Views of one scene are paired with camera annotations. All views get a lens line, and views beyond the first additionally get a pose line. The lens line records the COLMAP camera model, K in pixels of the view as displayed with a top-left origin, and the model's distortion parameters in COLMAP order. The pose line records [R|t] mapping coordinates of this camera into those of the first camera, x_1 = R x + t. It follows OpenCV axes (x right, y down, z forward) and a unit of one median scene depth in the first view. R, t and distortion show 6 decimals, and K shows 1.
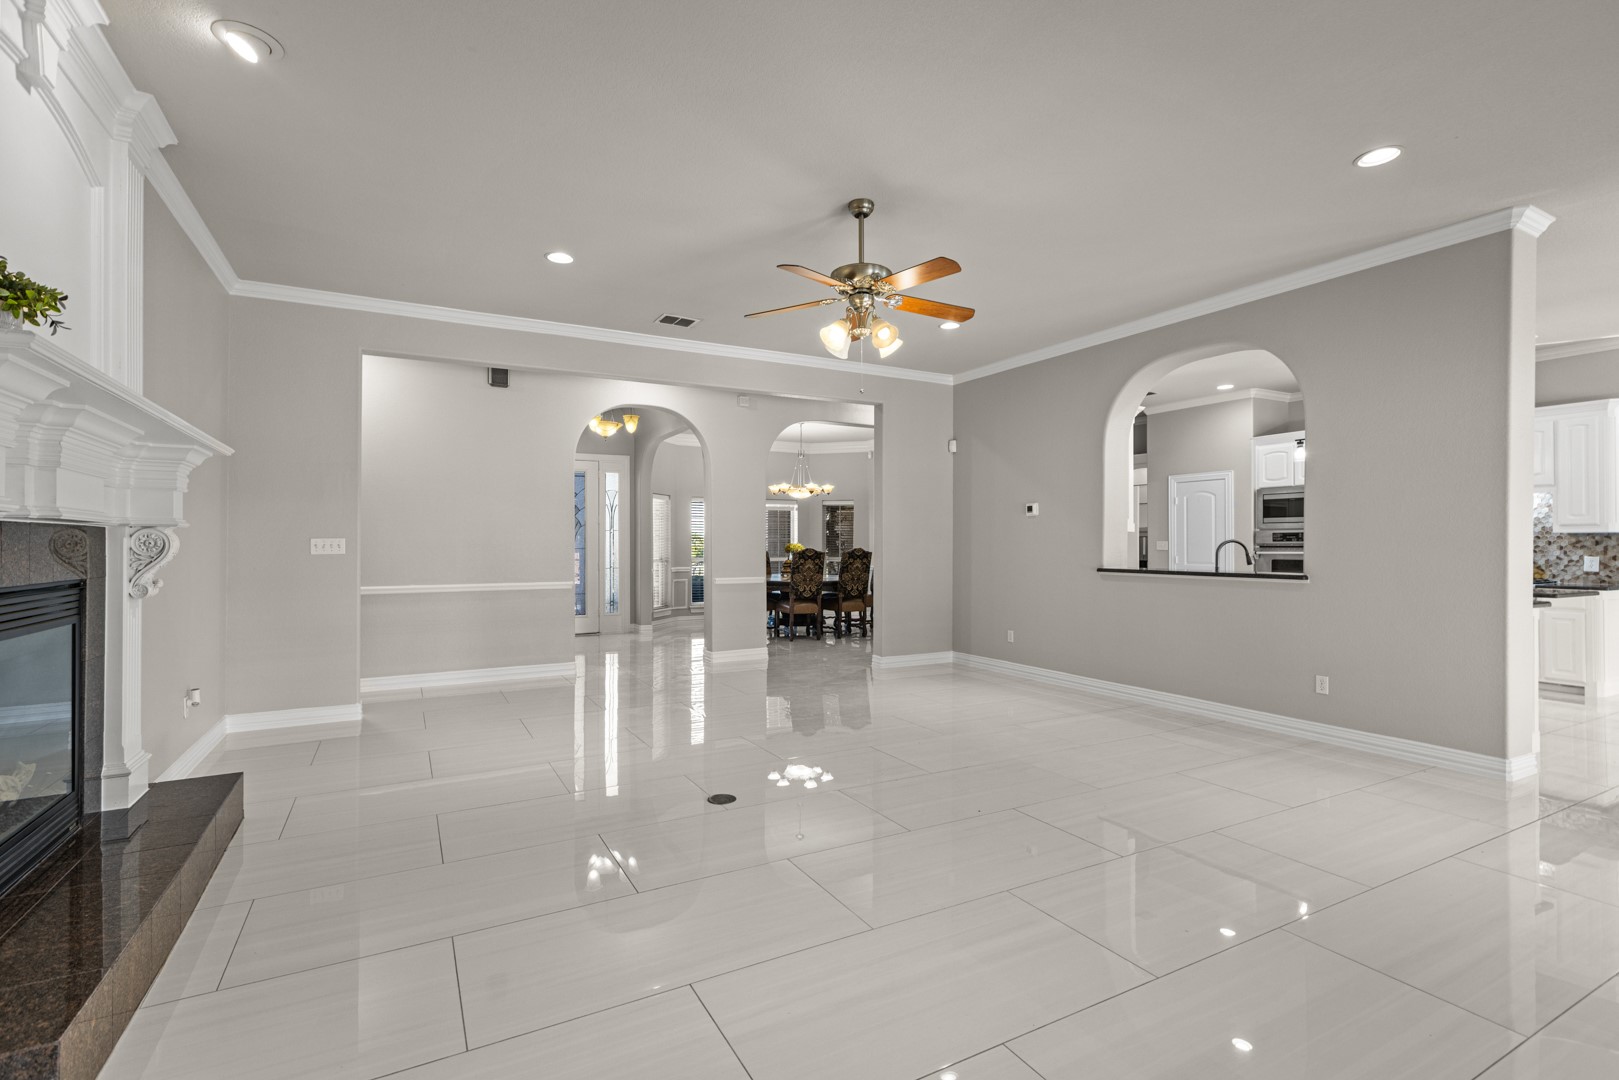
lens RADIAL K [[742.0, 0, 809.3], [0, 742.0, 542.0], [0, 0, 1]] dist [0.002786, 0.000496]
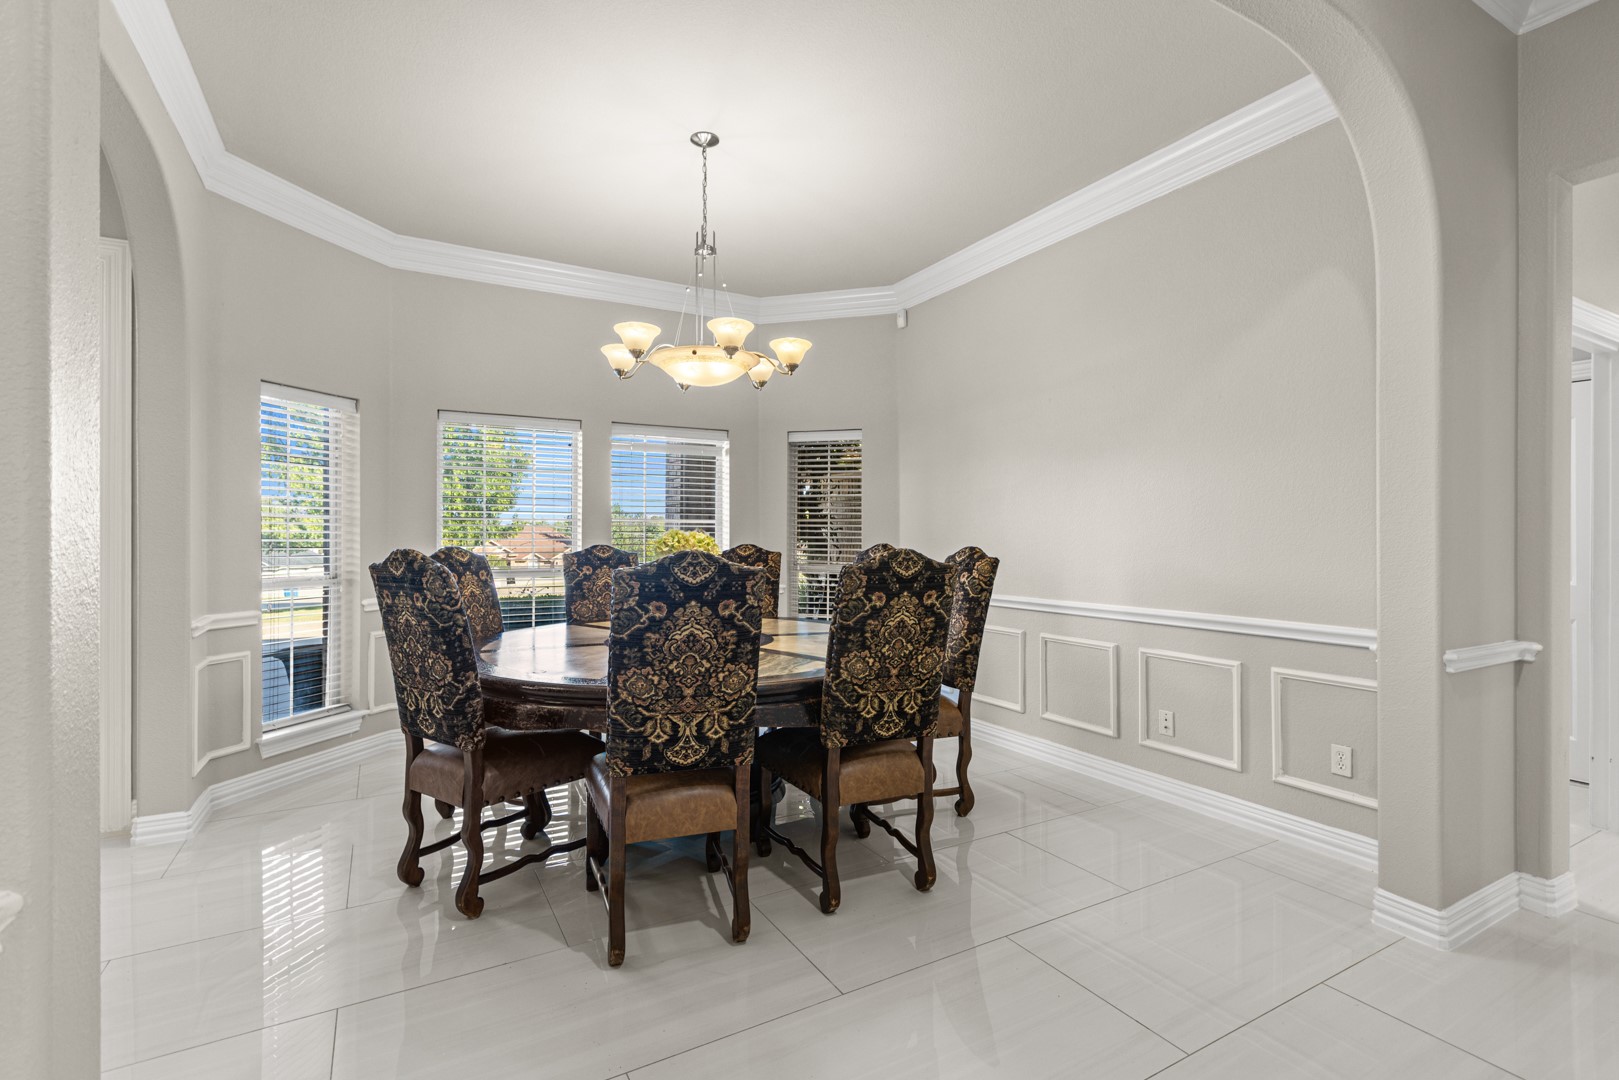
lens RADIAL K [[742.0, 0, 806.6], [0, 742.0, 534.6], [0, 0, 1]] dist [0.002786, 0.000496]
pose [[0.999705, 0.001029, 0.024246, 0.019077], [-0.001090, 0.999996, 0.002519, 0.002338], [-0.024243, -0.002545, 0.999703, 0.620477]]
